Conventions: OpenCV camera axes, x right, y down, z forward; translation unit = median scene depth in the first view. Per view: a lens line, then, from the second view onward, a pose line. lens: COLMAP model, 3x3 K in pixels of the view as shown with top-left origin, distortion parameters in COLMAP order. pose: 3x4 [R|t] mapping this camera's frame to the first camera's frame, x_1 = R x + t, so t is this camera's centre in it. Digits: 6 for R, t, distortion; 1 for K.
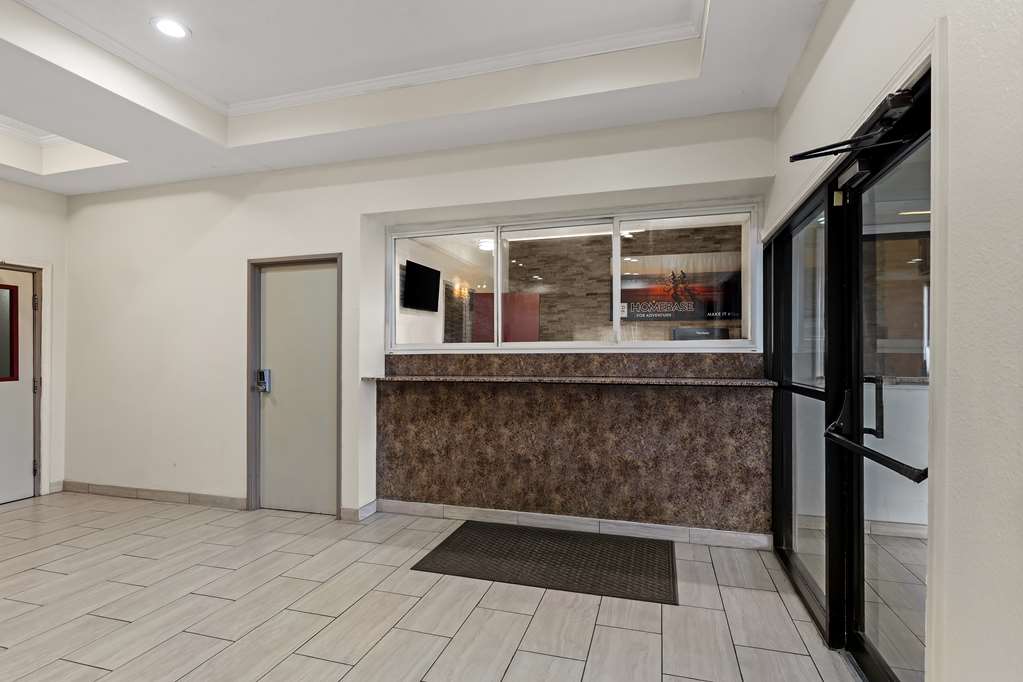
lens RADIAL K [[513.4, 0, 530.6], [0, 513.4, 348.5], [0, 0, 1]] dist [0.000143, -0.001685]
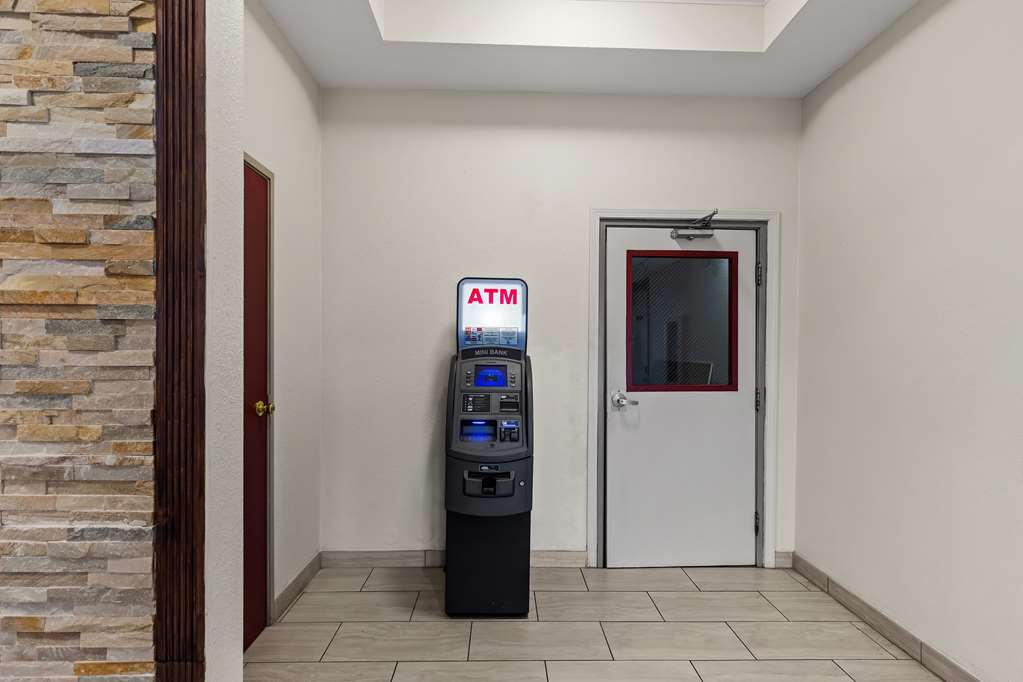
lens RADIAL K [[513.4, 0, 505.6], [0, 513.4, 360.9], [0, 0, 1]] dist [0.000143, -0.001685]
pose [[0.288736, 0.018009, -0.957239, -0.472559], [0.004089, 0.999791, 0.020043, 0.008018], [0.957400, -0.009702, 0.288602, 0.550899]]
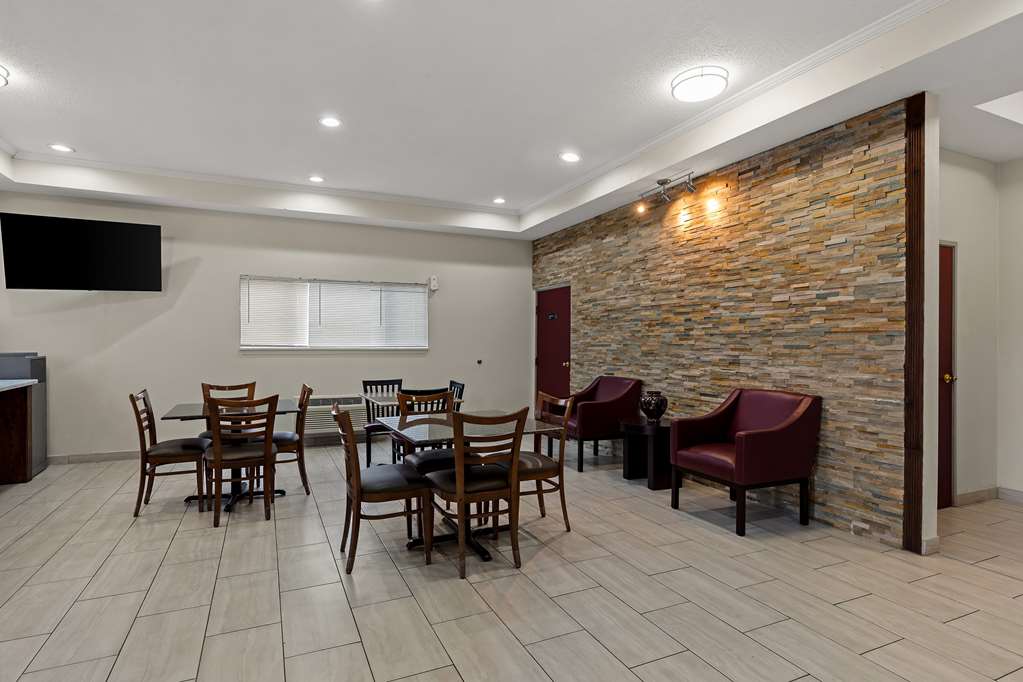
lens RADIAL K [[513.4, 0, 507.4], [0, 513.4, 345.3], [0, 0, 1]] dist [0.000143, -0.001685]
pose [[-0.761615, 0.001516, -0.648028, 0.189768], [0.006559, 0.999964, -0.005369, 0.008069], [0.647997, -0.008340, -0.761597, 0.658468]]
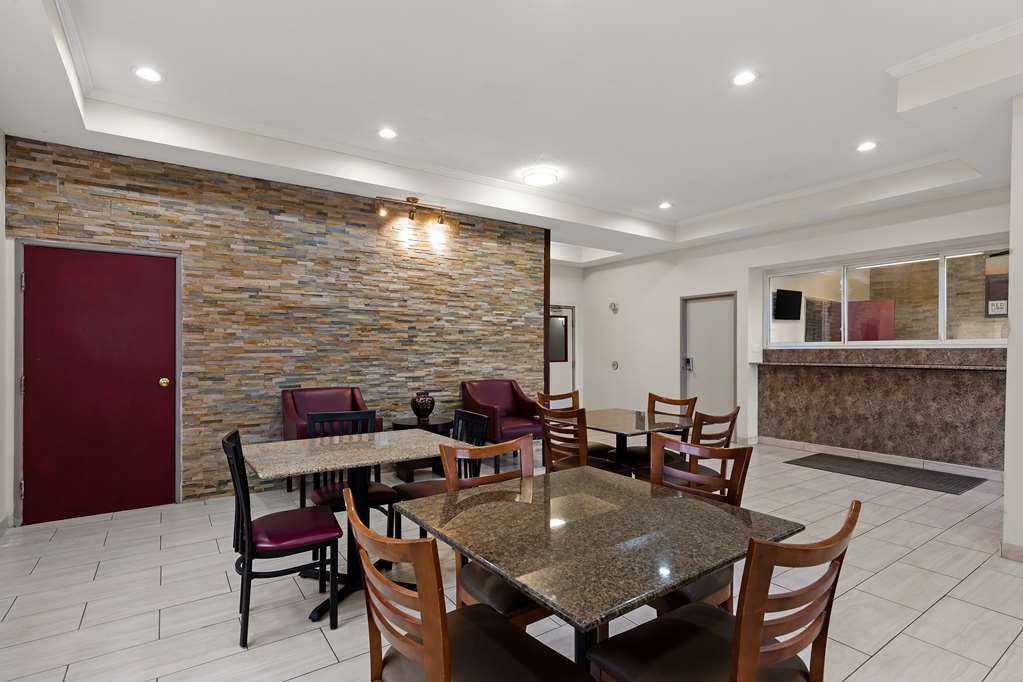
lens RADIAL K [[513.4, 0, 496.5], [0, 513.4, 348.7], [0, 0, 1]] dist [0.000143, -0.001685]
pose [[0.755061, -0.000161, -0.655655, 0.151323], [0.006396, 0.999954, 0.007121, -0.007183], [0.655623, -0.009570, 0.755027, -0.809614]]
